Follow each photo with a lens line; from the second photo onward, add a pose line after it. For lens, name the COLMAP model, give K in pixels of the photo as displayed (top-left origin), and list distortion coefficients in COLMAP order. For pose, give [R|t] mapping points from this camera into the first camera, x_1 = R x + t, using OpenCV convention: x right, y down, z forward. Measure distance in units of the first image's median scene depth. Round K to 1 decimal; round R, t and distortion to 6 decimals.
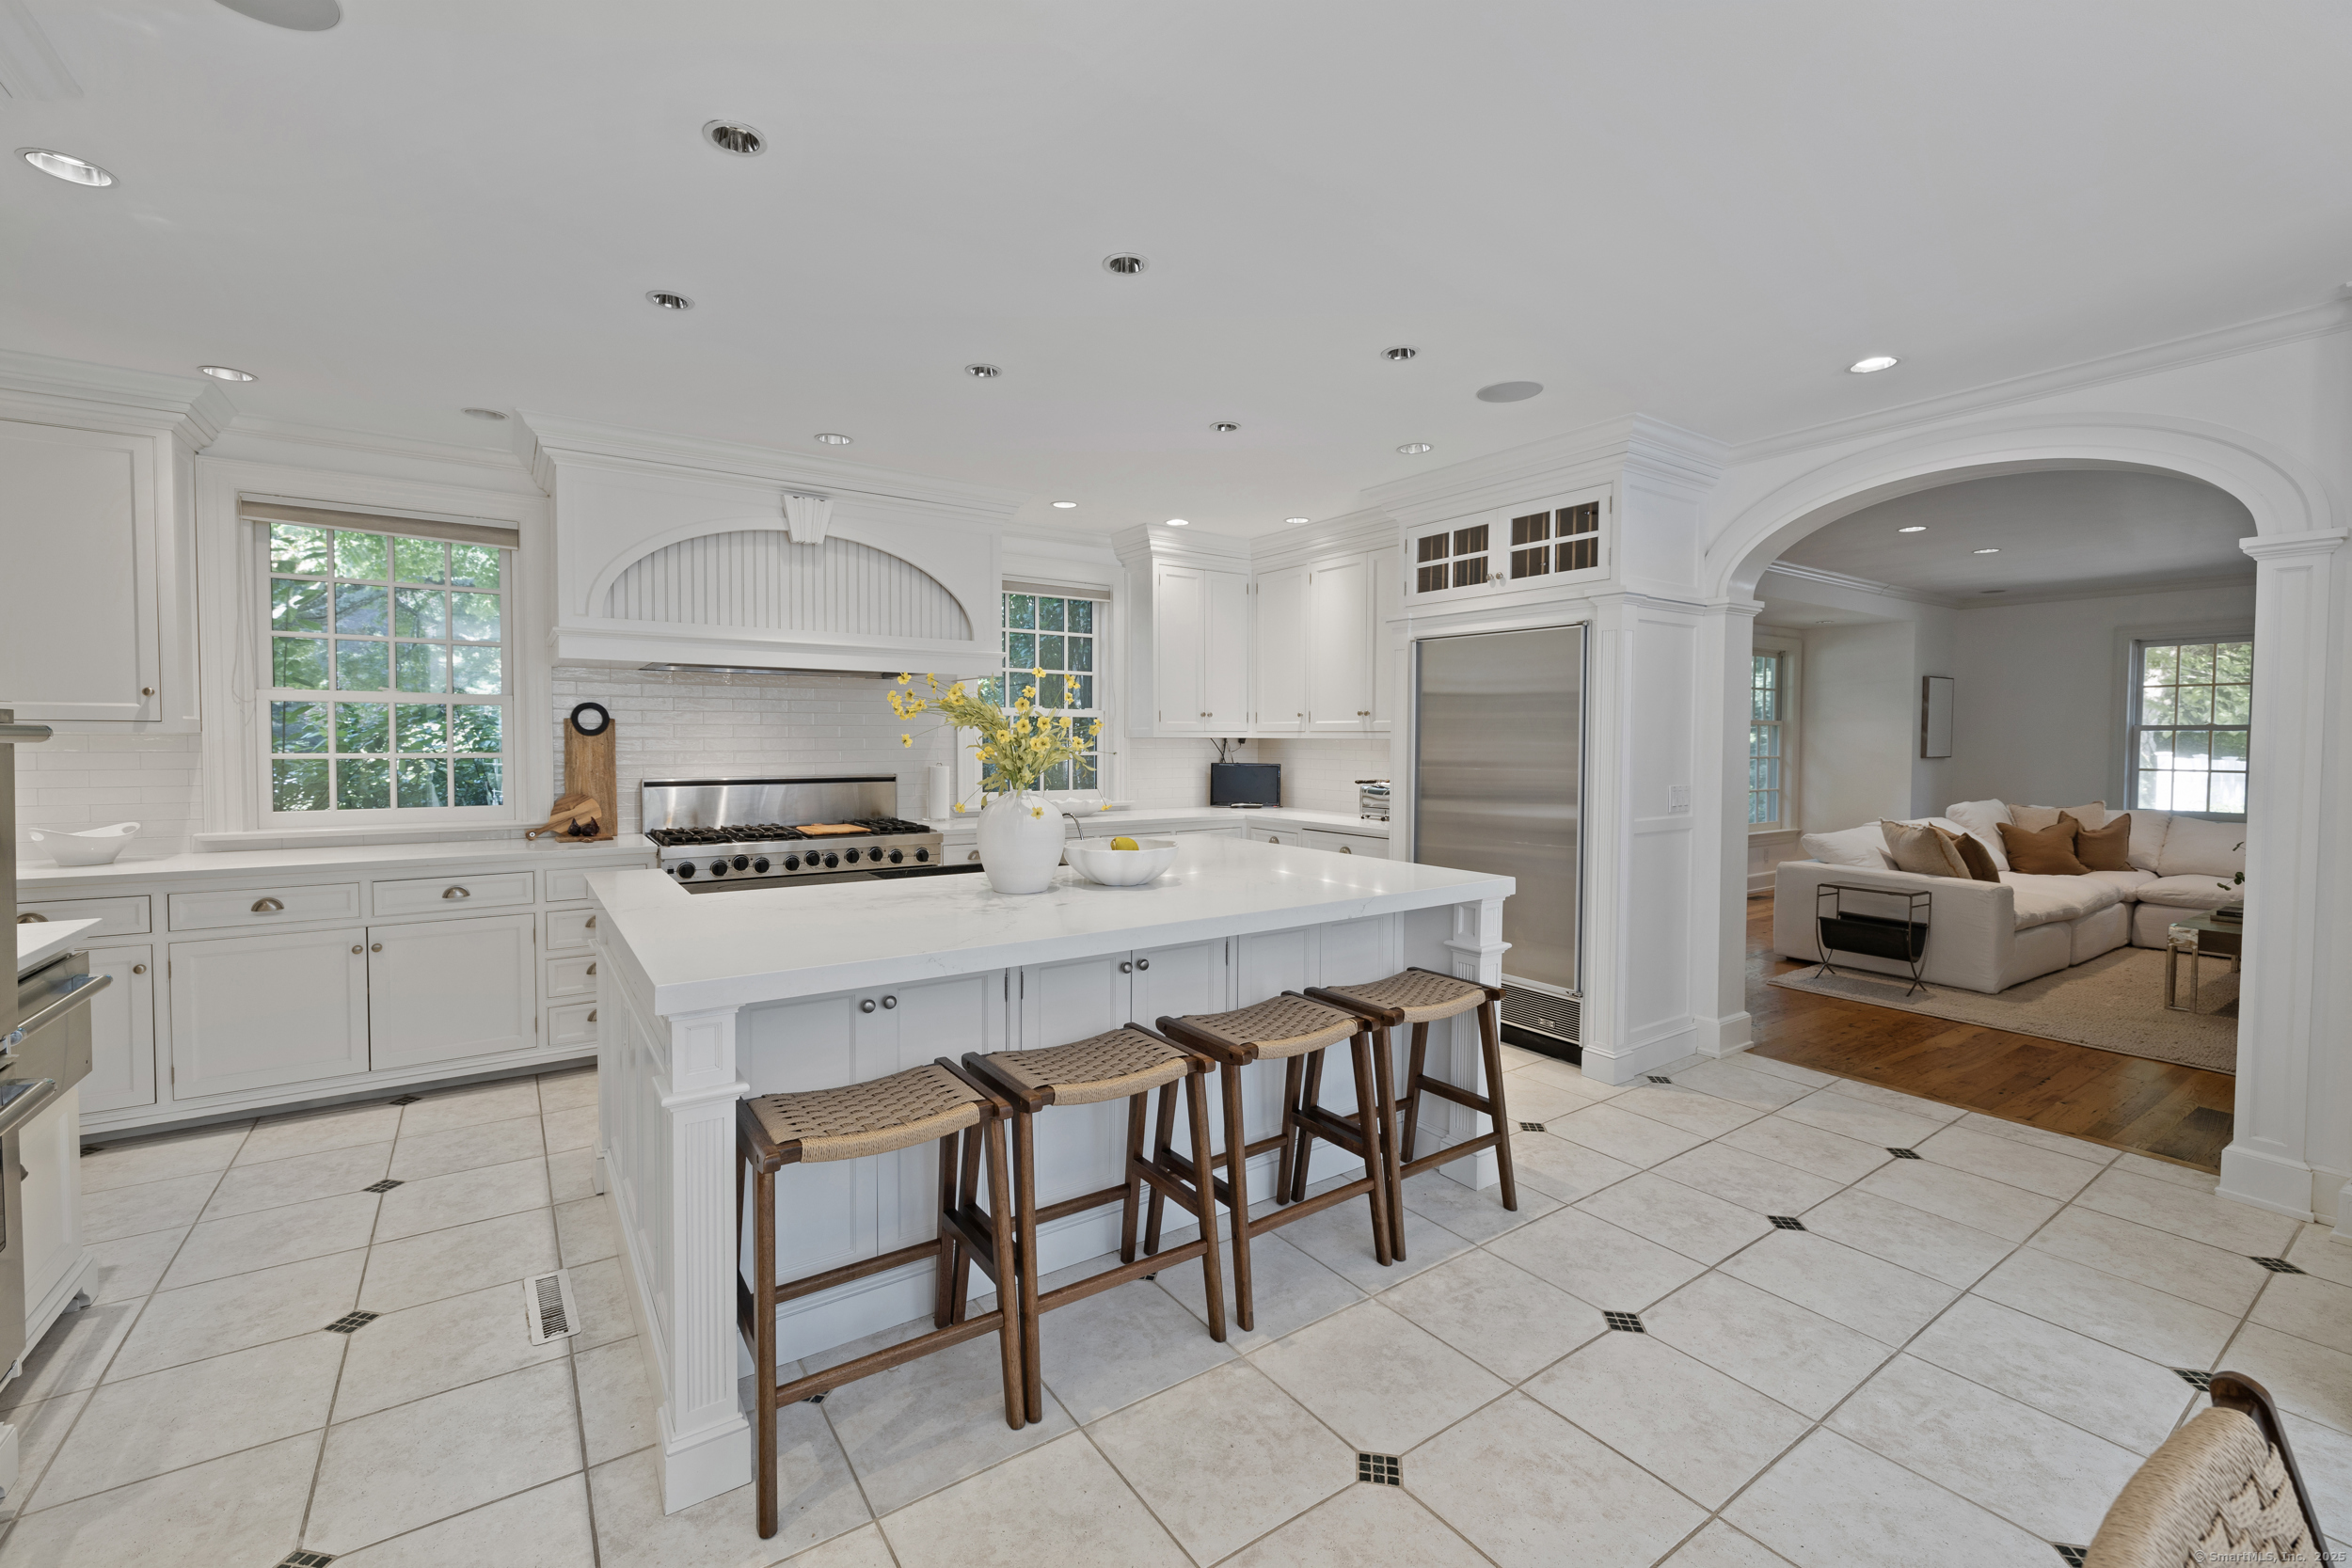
lens RADIAL K [[982.2, 0, 1172.9], [0, 982.2, 762.3], [0, 0, 1]] dist [0.002866, -0.000466]
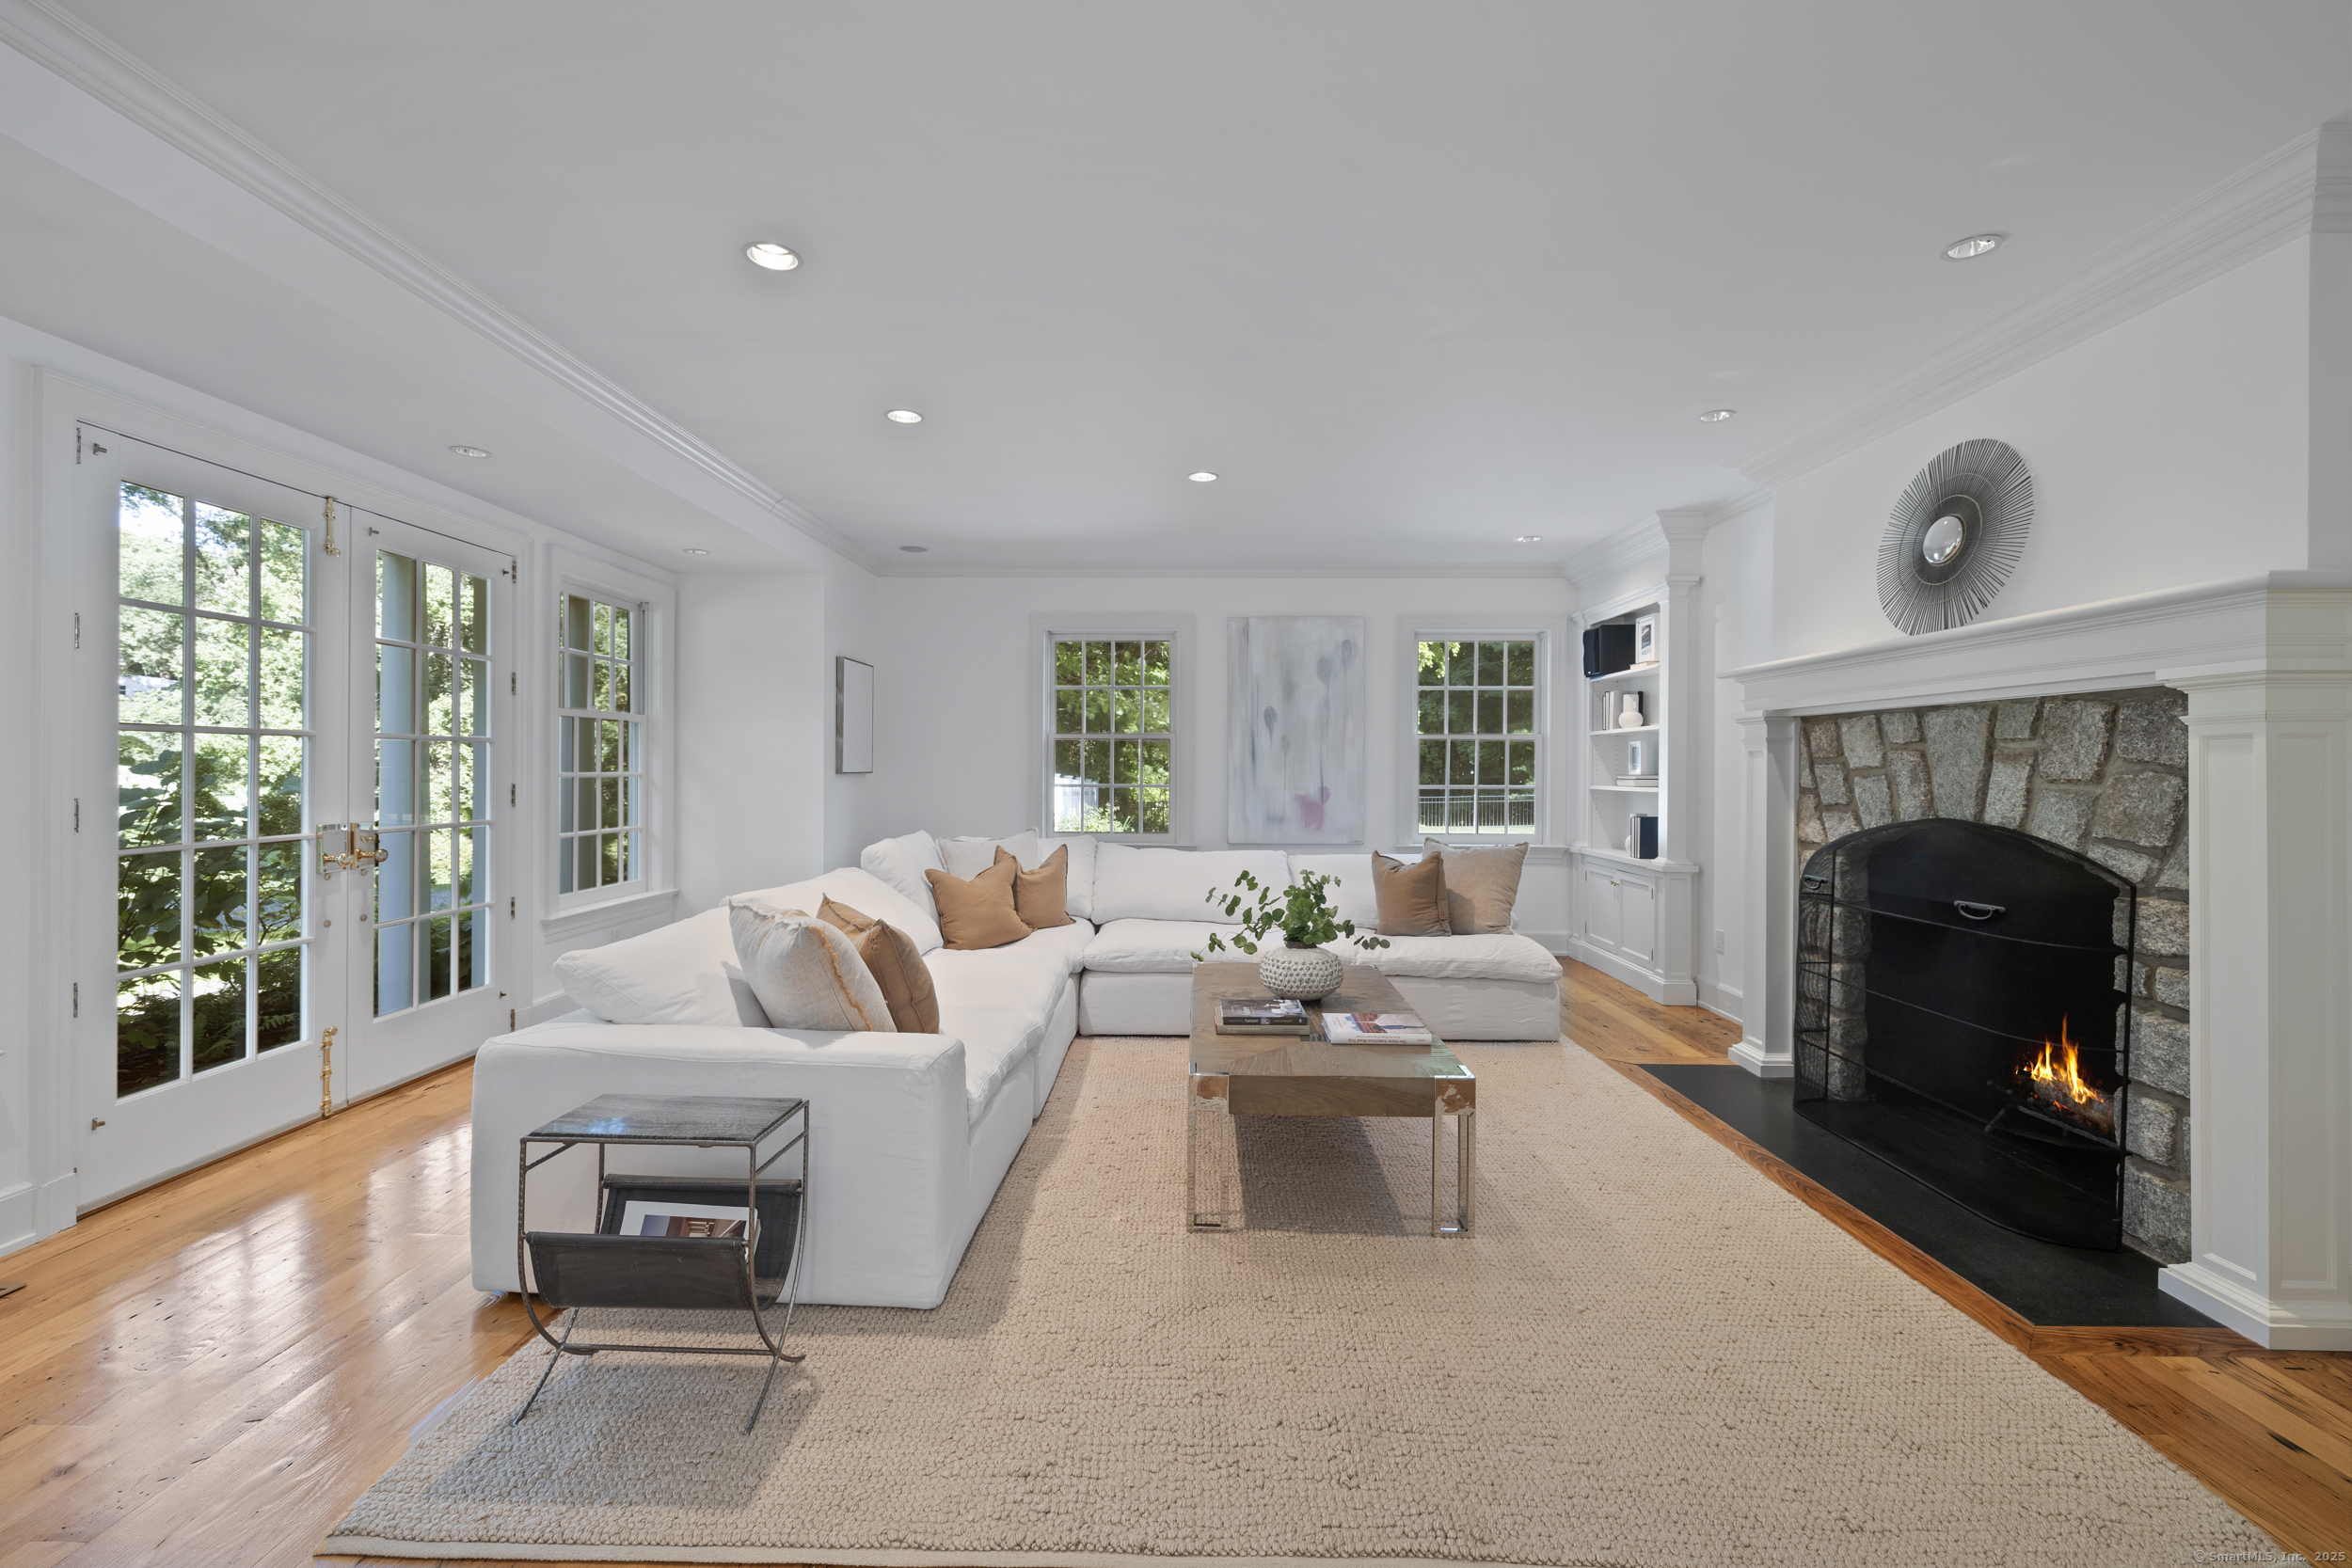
lens RADIAL K [[982.2, 0, 1175.5], [0, 982.2, 770.0], [0, 0, 1]] dist [0.002866, -0.000466]
pose [[0.576992, 0.002024, 0.816747, 0.643809], [0.015319, 0.999794, -0.013300, 0.009797], [-0.816606, 0.020185, 0.576842, 0.783677]]
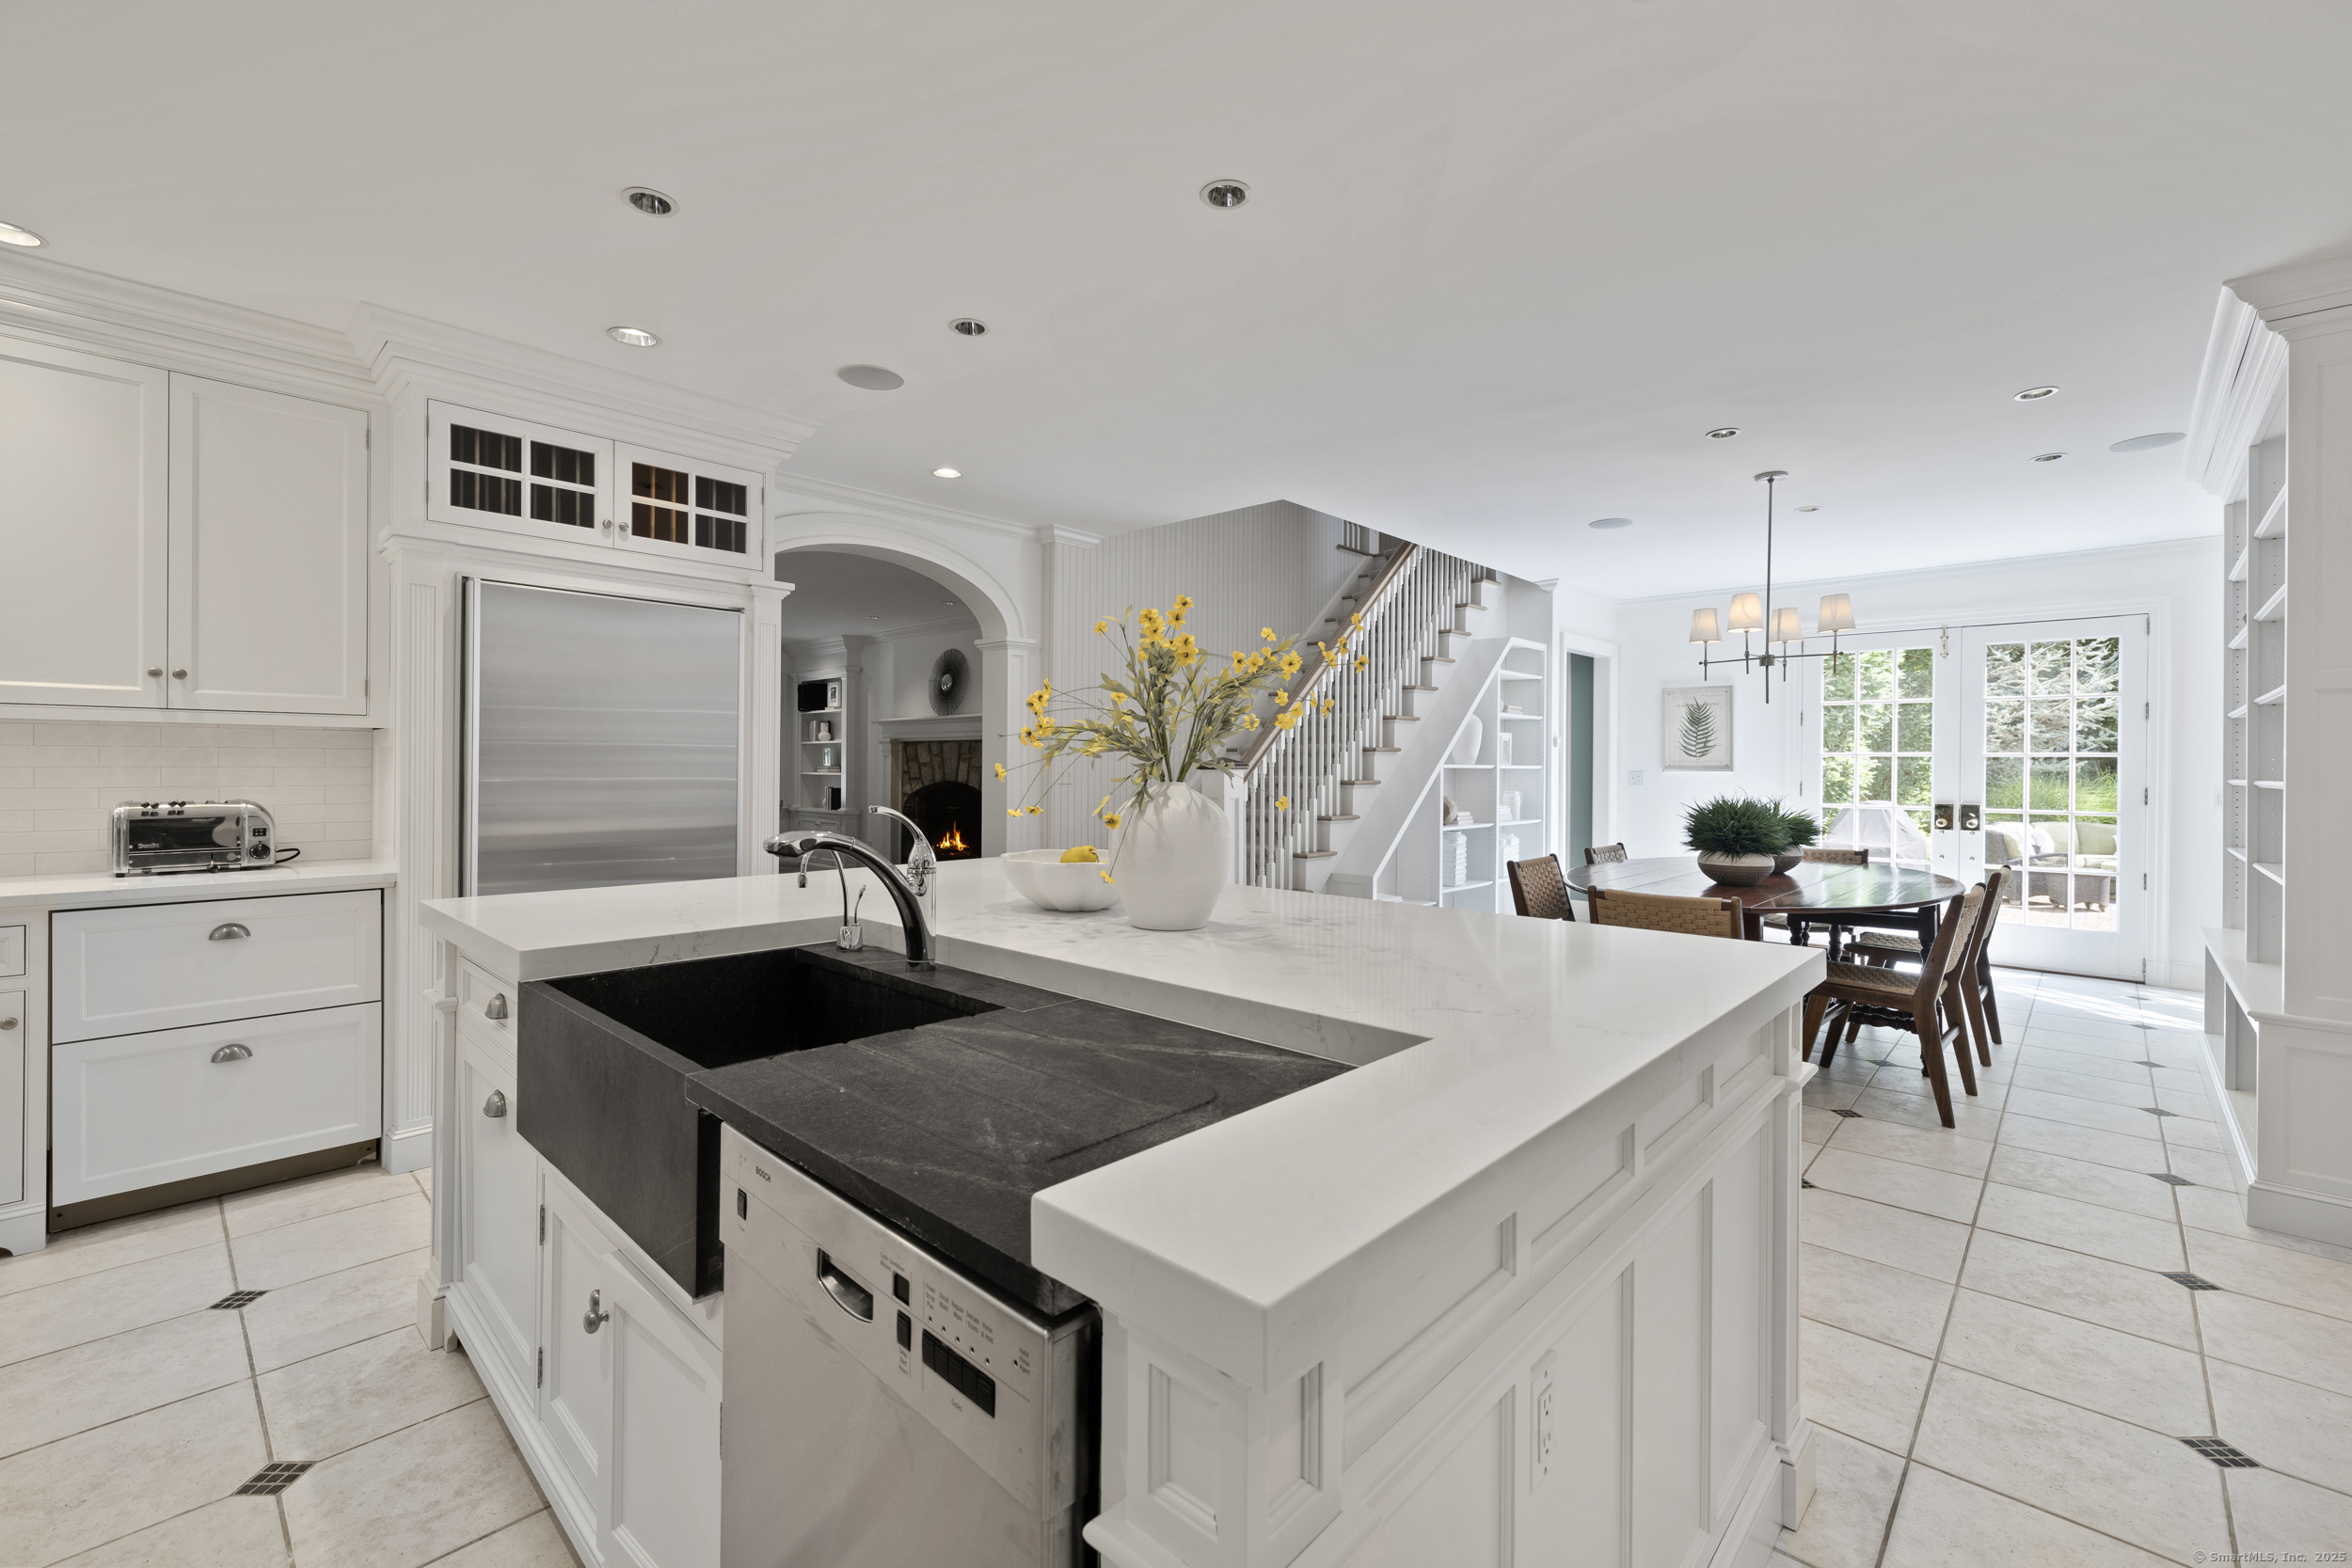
lens RADIAL K [[982.2, 0, 1165.1], [0, 982.2, 765.4], [0, 0, 1]] dist [0.002866, -0.000466]
pose [[-0.202603, -0.001859, 0.979259, -0.525699], [0.022738, 0.999720, 0.006602, 0.009244], [-0.978997, 0.023604, -0.202504, 0.710092]]
